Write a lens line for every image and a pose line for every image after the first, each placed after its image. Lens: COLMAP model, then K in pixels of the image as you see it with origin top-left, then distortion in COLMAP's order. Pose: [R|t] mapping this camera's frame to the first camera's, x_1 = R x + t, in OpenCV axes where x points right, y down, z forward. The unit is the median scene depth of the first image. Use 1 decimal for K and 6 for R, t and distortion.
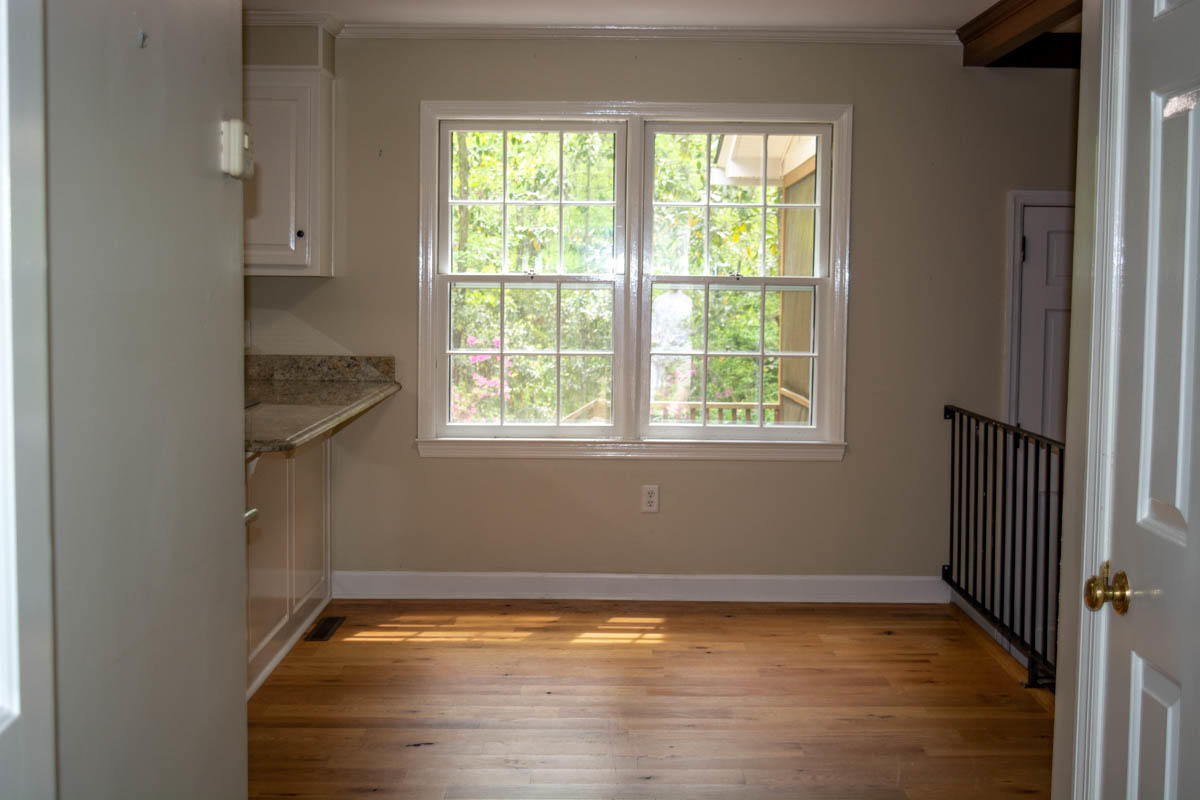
lens RADIAL K [[1540.6, 0, 600.0], [0, 1540.6, 400.0], [0, 0, 1]] dist [-0.044803, 0.048416]
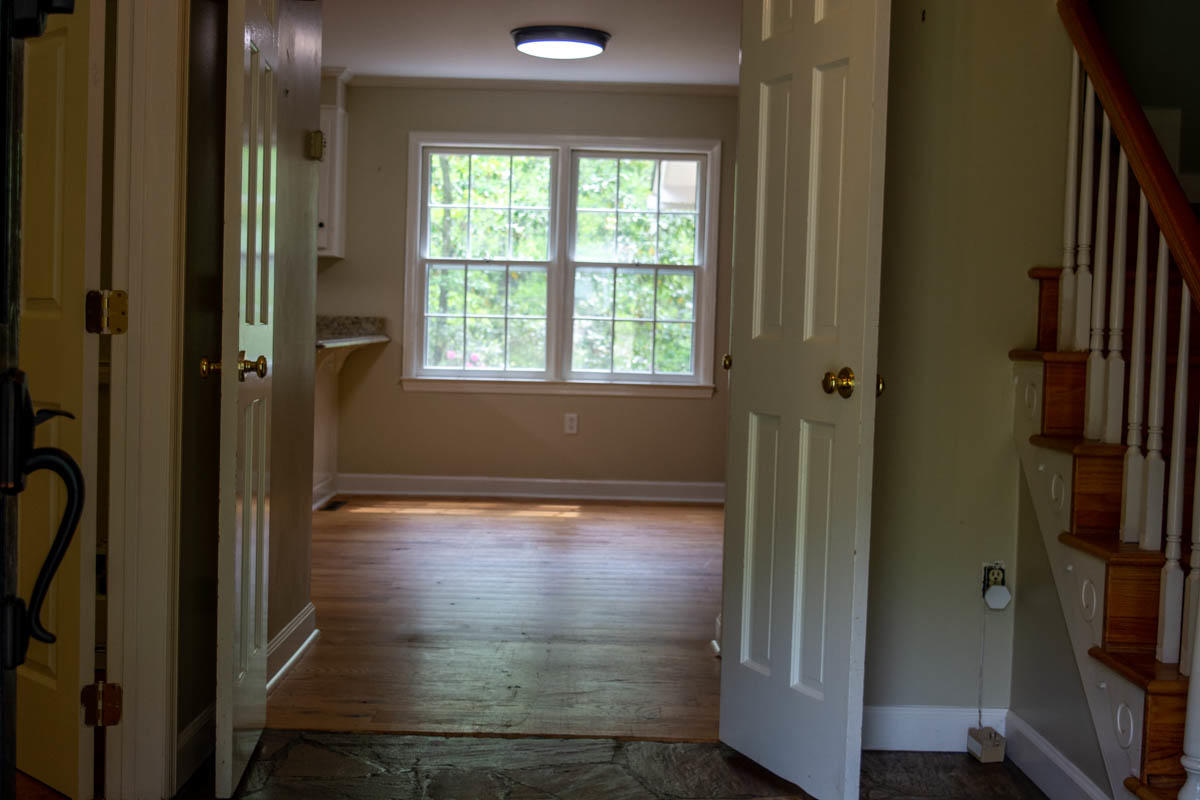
lens RADIAL K [[1540.6, 0, 600.0], [0, 1540.6, 400.0], [0, 0, 1]] dist [-0.044803, 0.048416]
pose [[0.999773, 0.018075, 0.011262, 0.042110], [-0.017762, 0.999468, -0.027347, 0.079495], [-0.011750, 0.027141, 0.999563, -0.368148]]
